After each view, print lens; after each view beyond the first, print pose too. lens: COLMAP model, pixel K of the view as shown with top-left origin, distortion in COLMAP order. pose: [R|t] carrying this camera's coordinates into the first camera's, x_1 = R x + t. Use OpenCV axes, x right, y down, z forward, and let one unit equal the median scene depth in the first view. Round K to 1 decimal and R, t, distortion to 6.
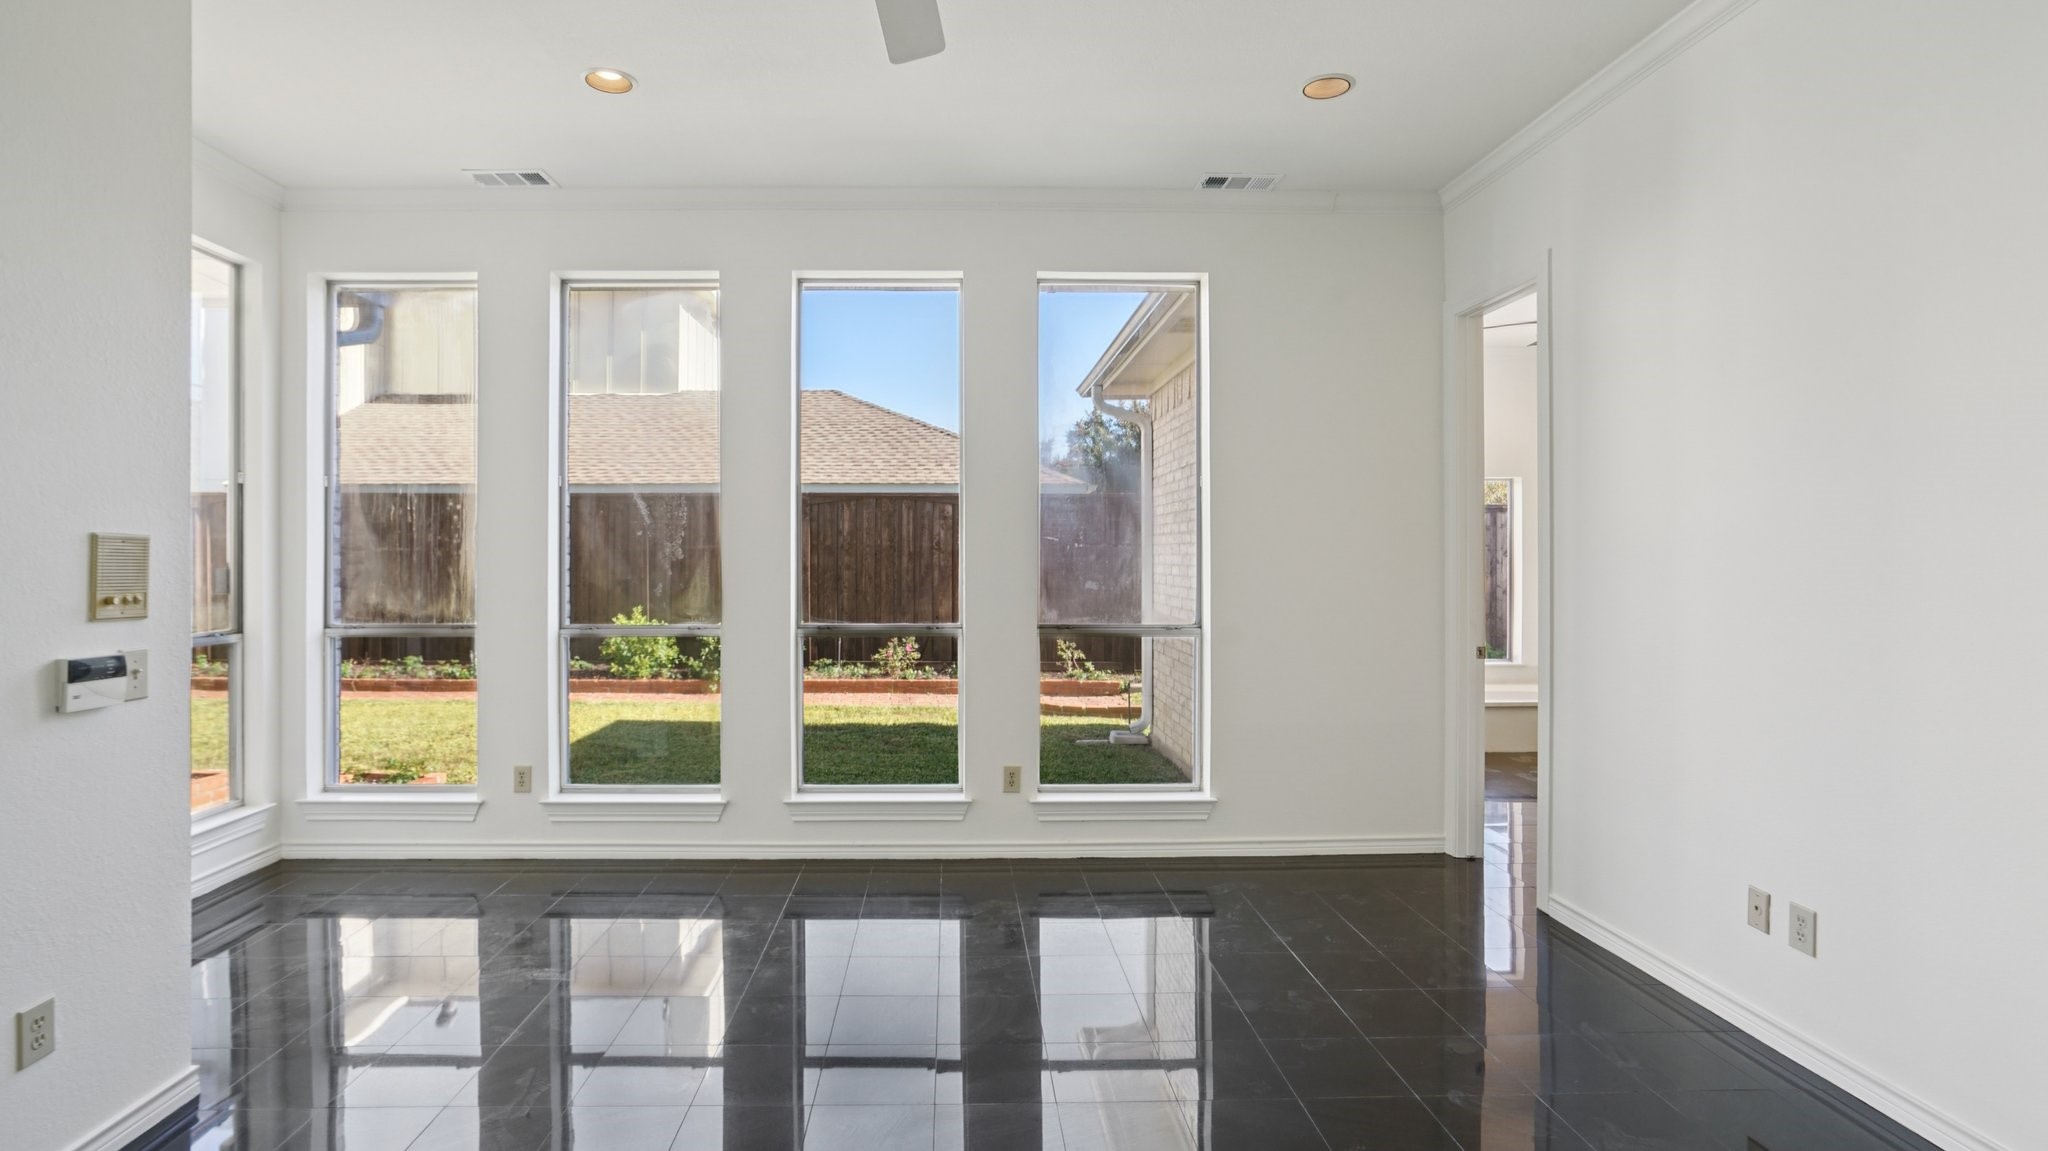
lens RADIAL K [[980.5, 0, 1018.8], [0, 980.5, 546.7], [0, 0, 1]] dist [-0.046196, 0.028646]
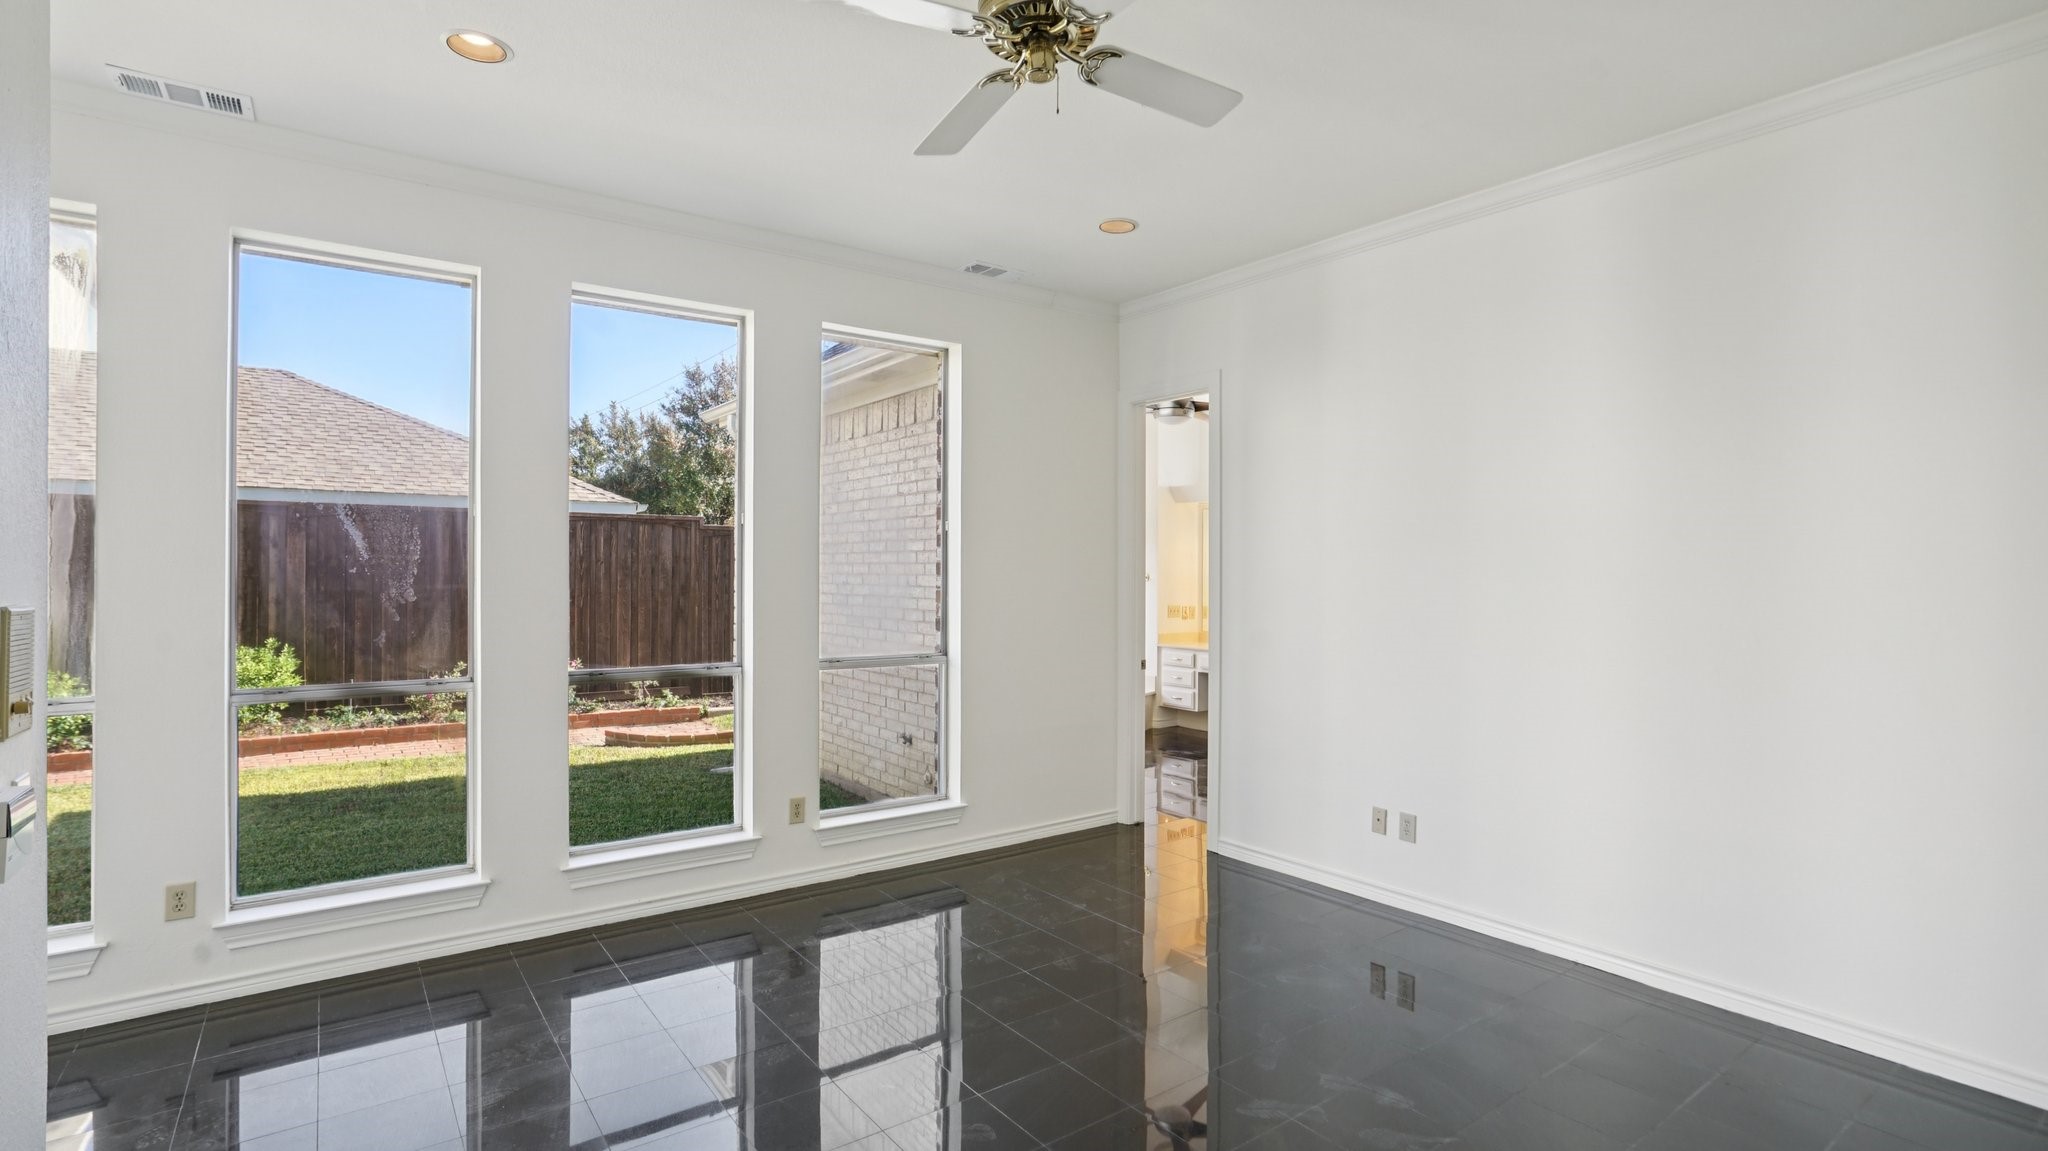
lens RADIAL K [[960.4, 0, 1031.8], [0, 960.4, 567.9], [0, 0, 1]] dist [-0.051119, 0.025401]
pose [[0.815578, 0.005072, 0.578625, -0.381861], [-0.010966, 0.999917, 0.006691, -0.027456], [-0.578543, -0.011802, 0.815566, 0.035959]]
